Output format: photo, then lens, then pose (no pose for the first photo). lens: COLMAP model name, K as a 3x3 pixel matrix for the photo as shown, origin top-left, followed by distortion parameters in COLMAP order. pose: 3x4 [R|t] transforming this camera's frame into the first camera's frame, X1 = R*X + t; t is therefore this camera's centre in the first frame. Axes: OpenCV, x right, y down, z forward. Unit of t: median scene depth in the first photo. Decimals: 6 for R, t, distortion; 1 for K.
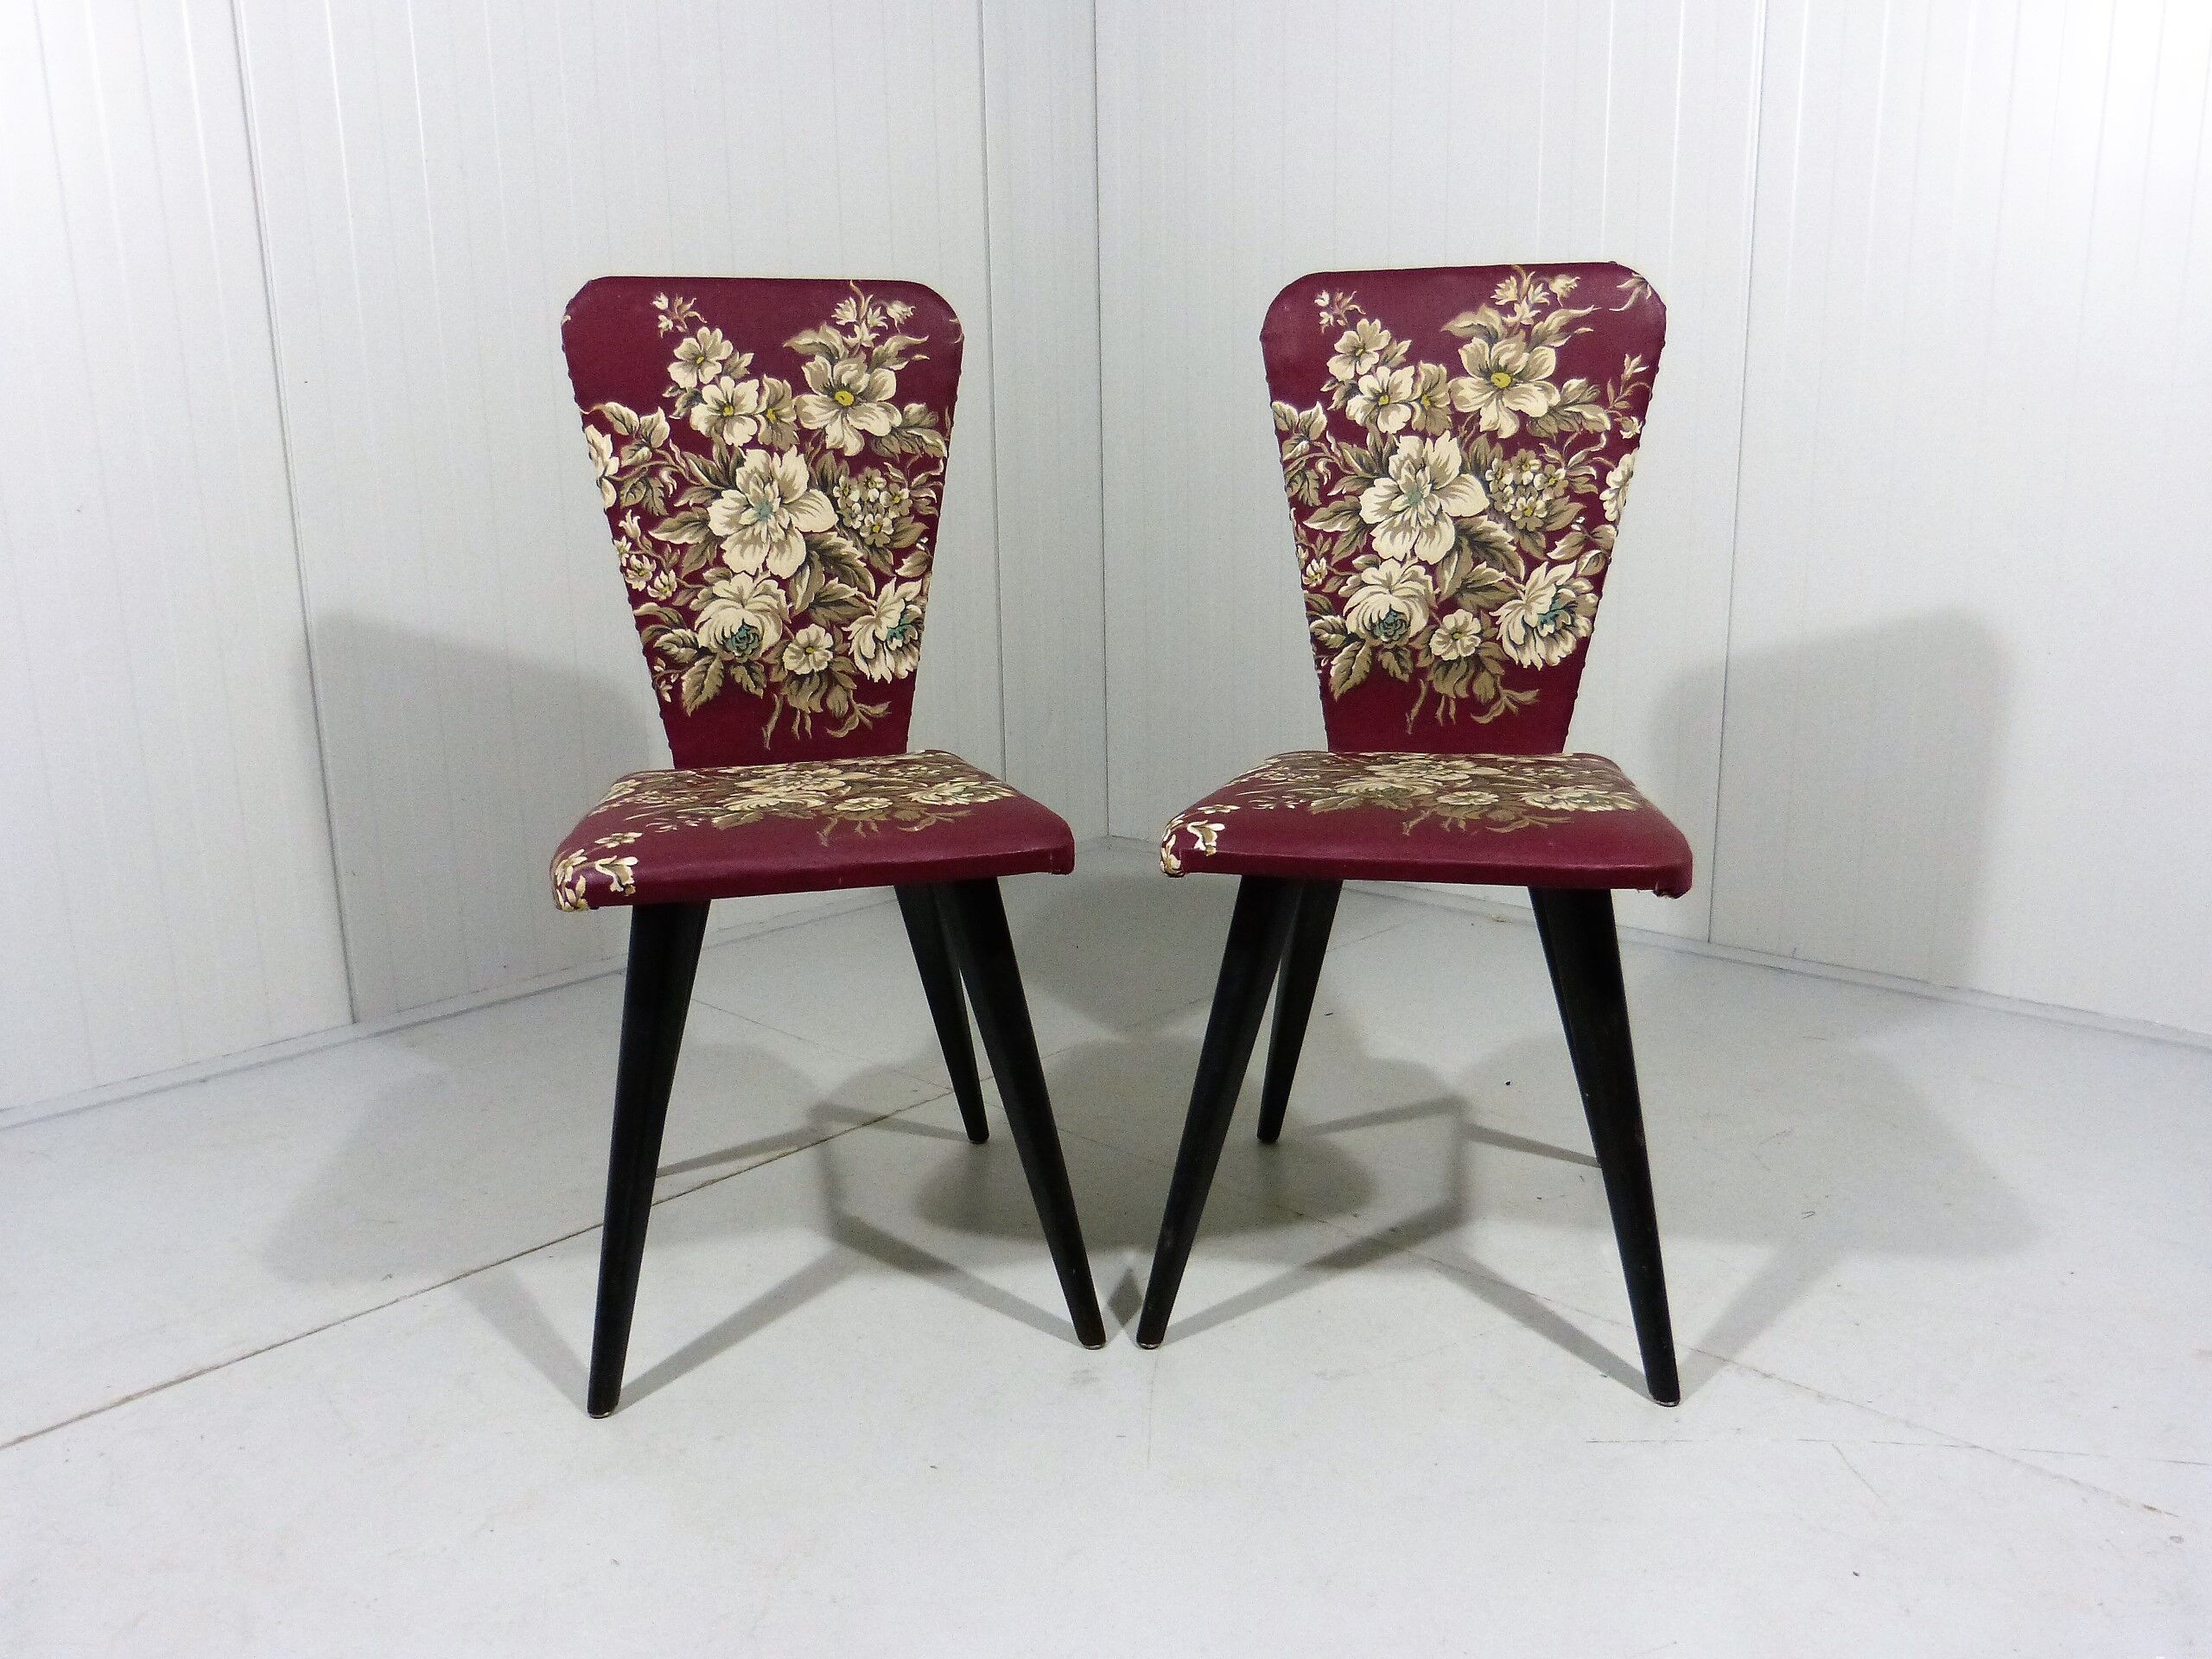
lens RADIAL K [[1632.8, 0, 1100.1], [0, 1632.8, 847.2], [0, 0, 1]] dist [-0.050074, 0.027371]
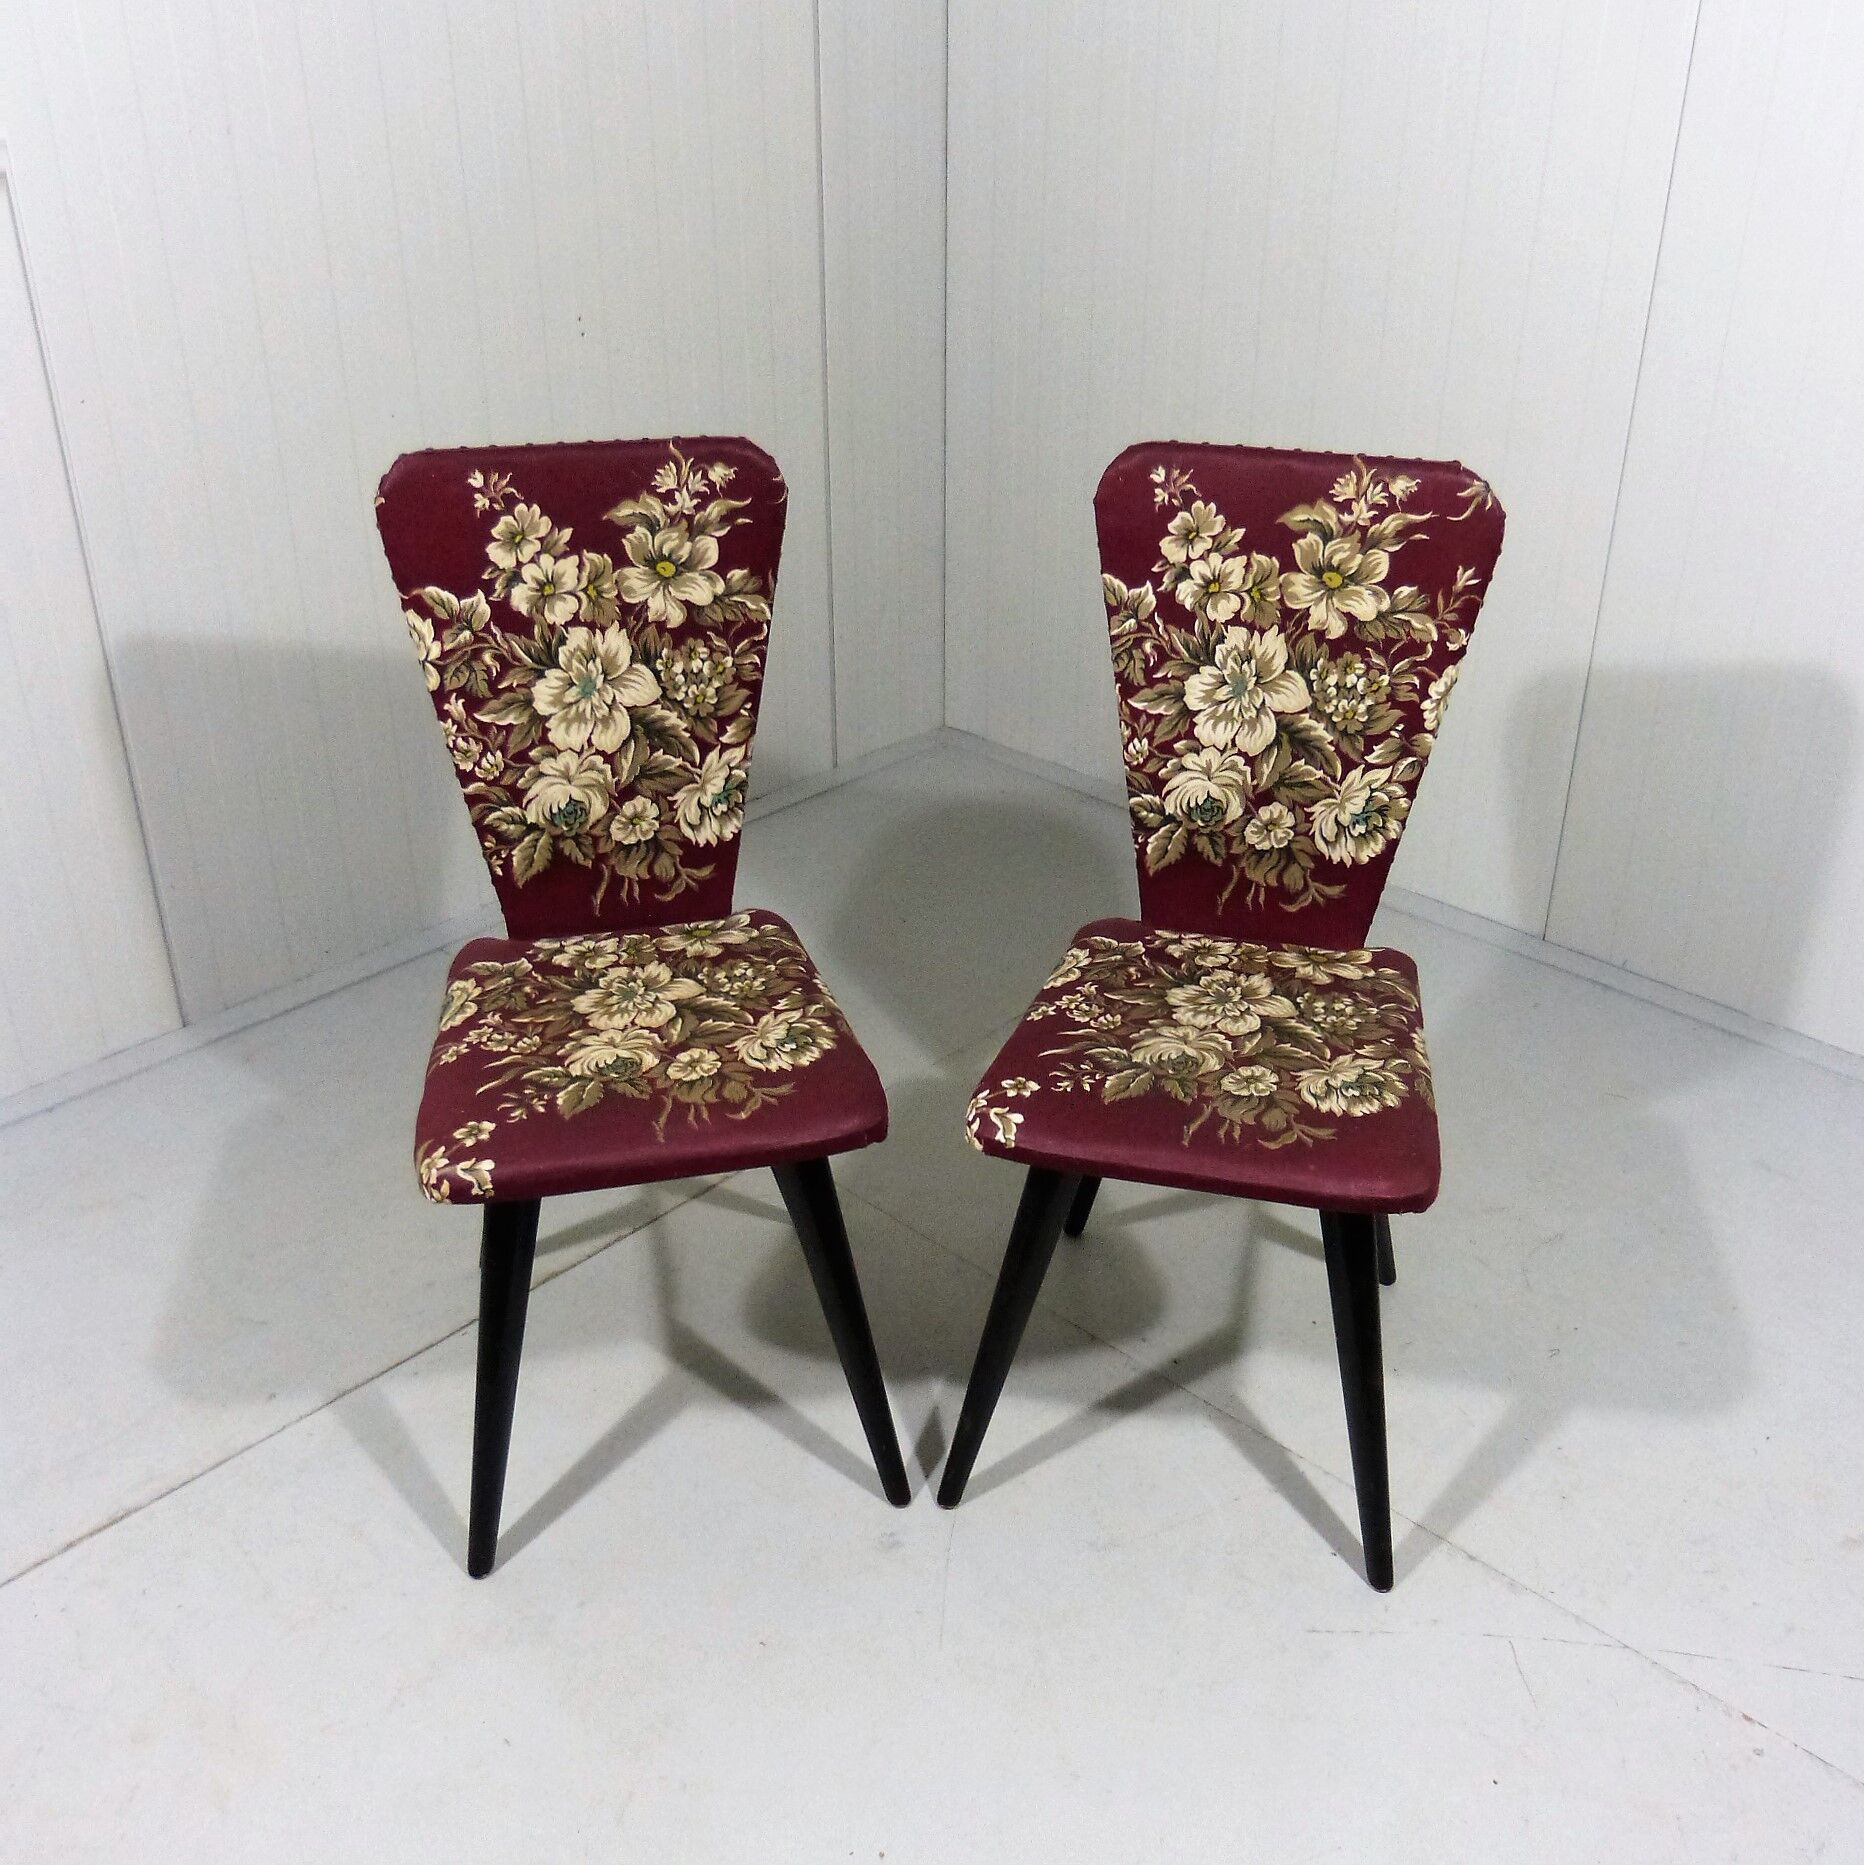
lens RADIAL K [[1872.8, 0, 963.5], [0, 1872.8, 914.8], [0, 0, 1]] dist [-0.045999, 0.000000]
pose [[0.999695, 0.022241, 0.010767, 0.015121], [-0.024270, 0.965664, 0.258660, -0.378063], [-0.004645, -0.258842, 0.965909, -0.147195]]
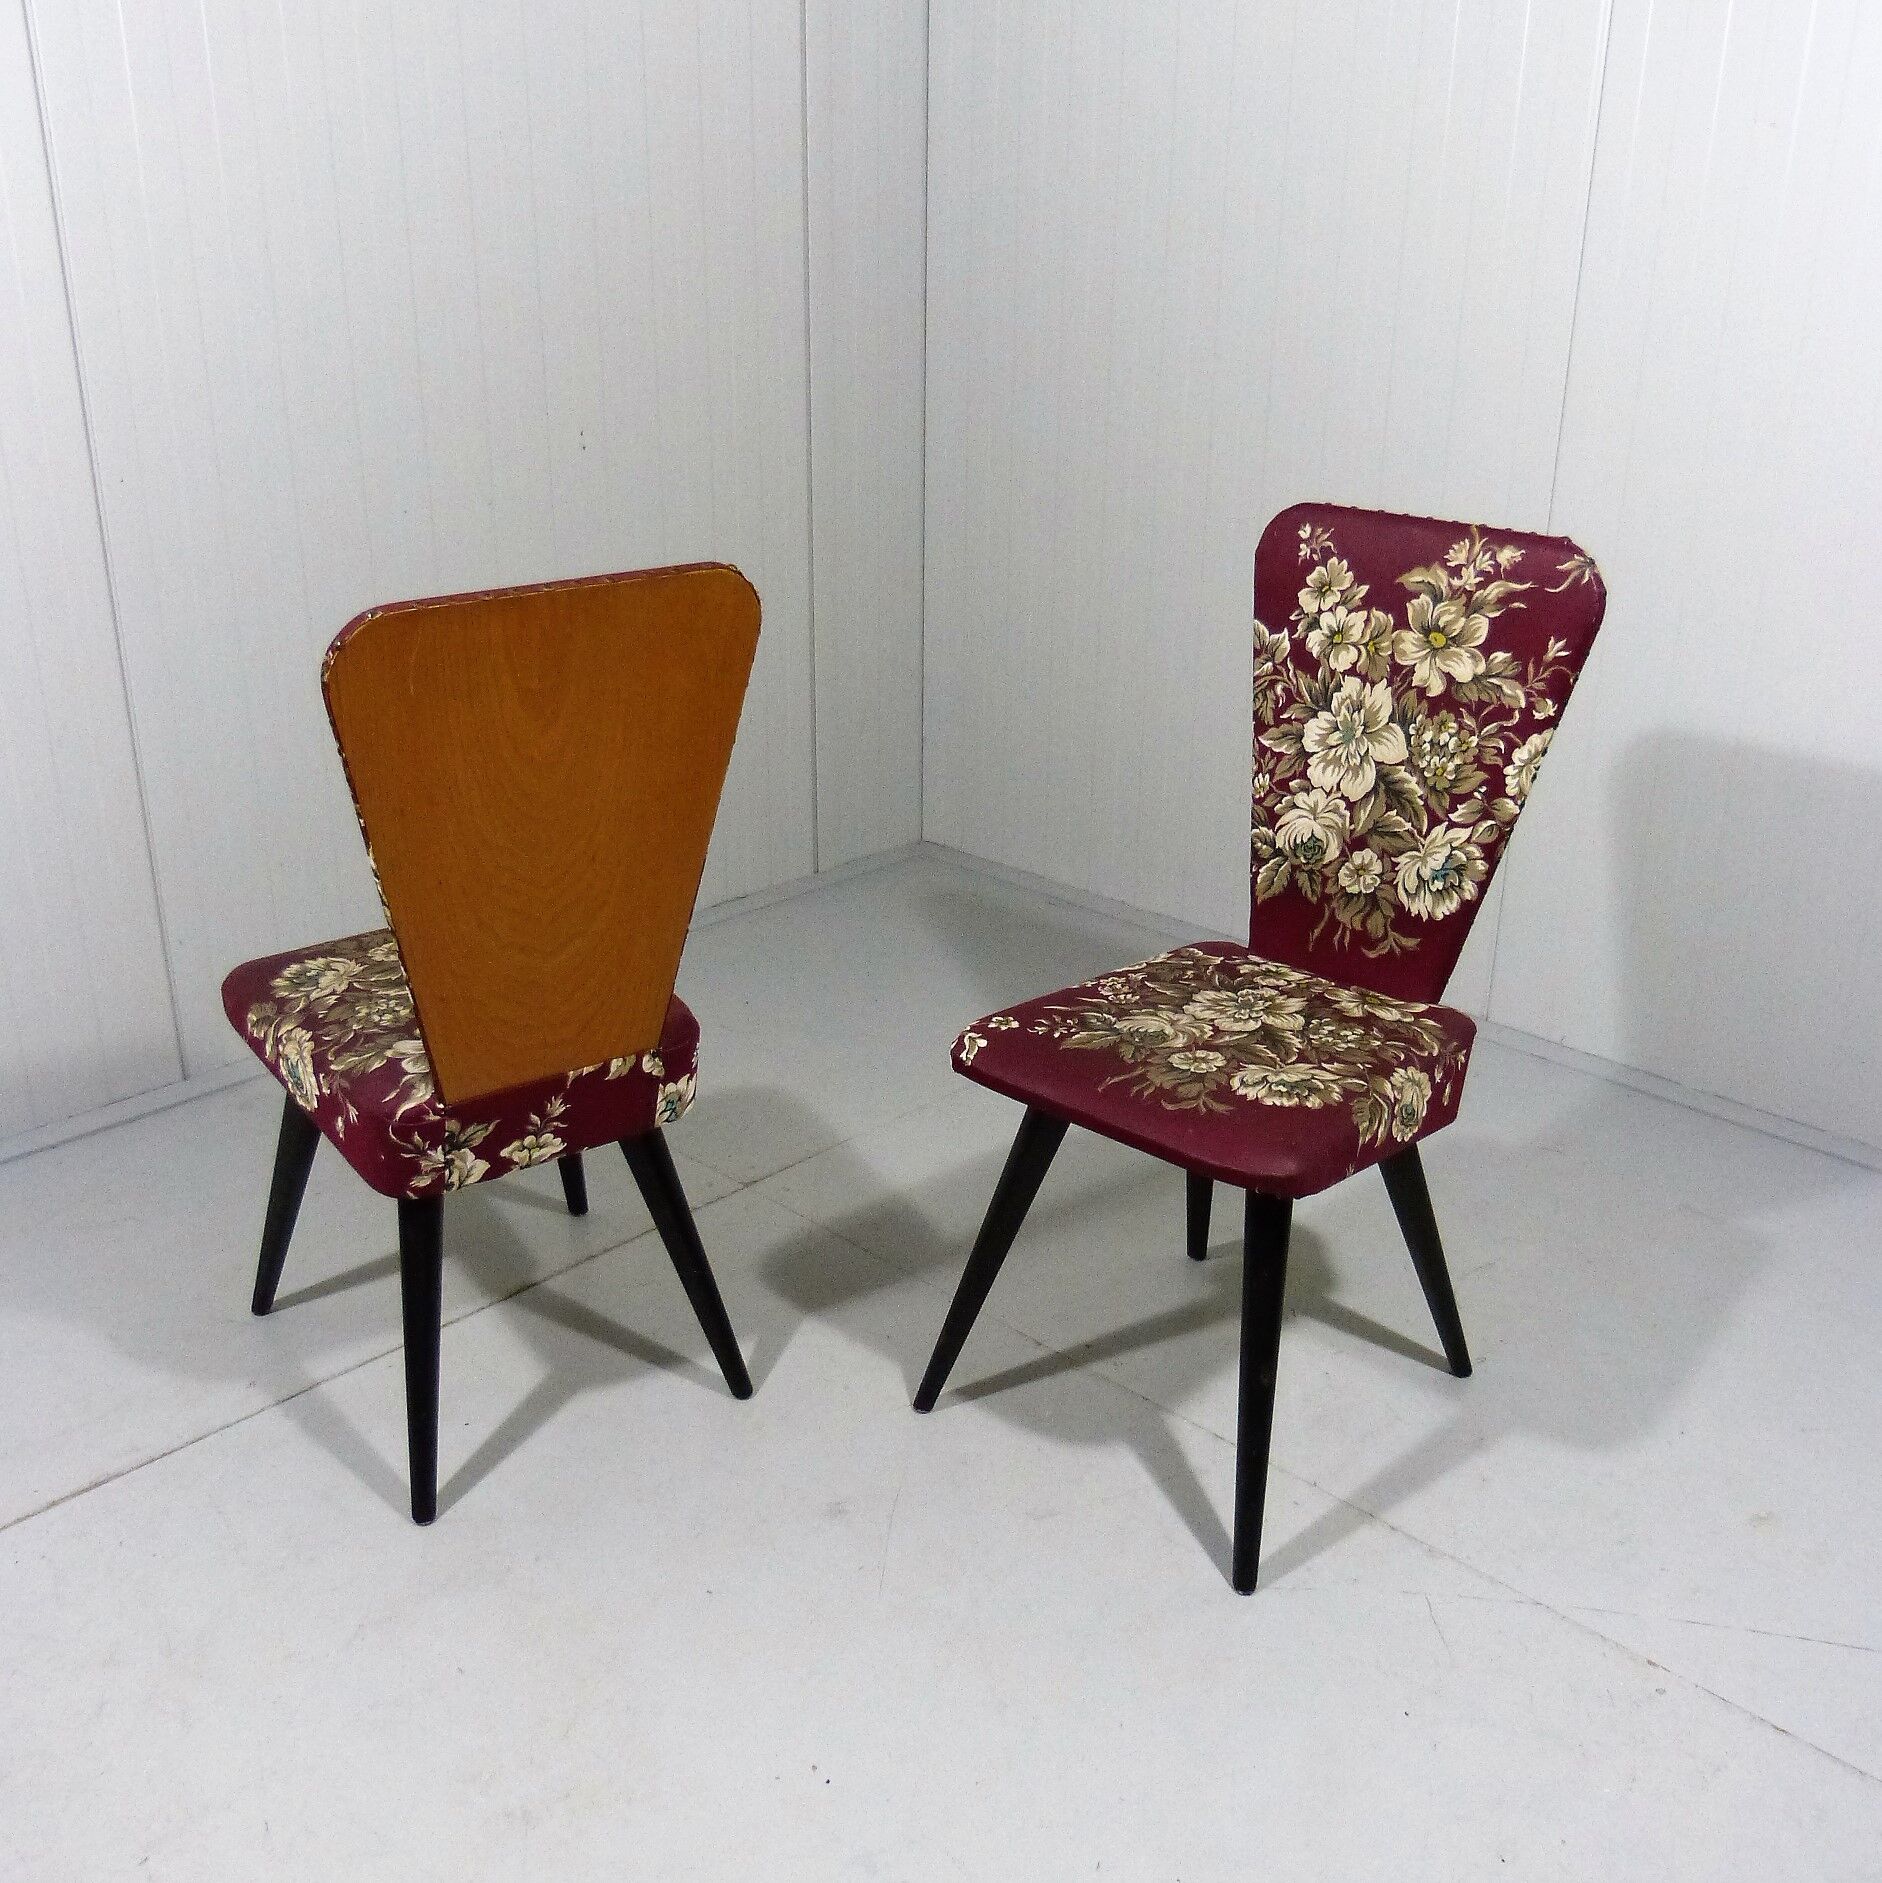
lens RADIAL K [[1890.9, 0, 978.0], [0, 1890.9, 944.2], [0, 0, 1]] dist [-0.045999, 0.000000]
pose [[0.886218, 0.201465, -0.417168, 0.525271], [-0.130967, 0.972709, 0.191532, -0.289892], [0.444370, -0.115104, 0.888418, -0.217393]]
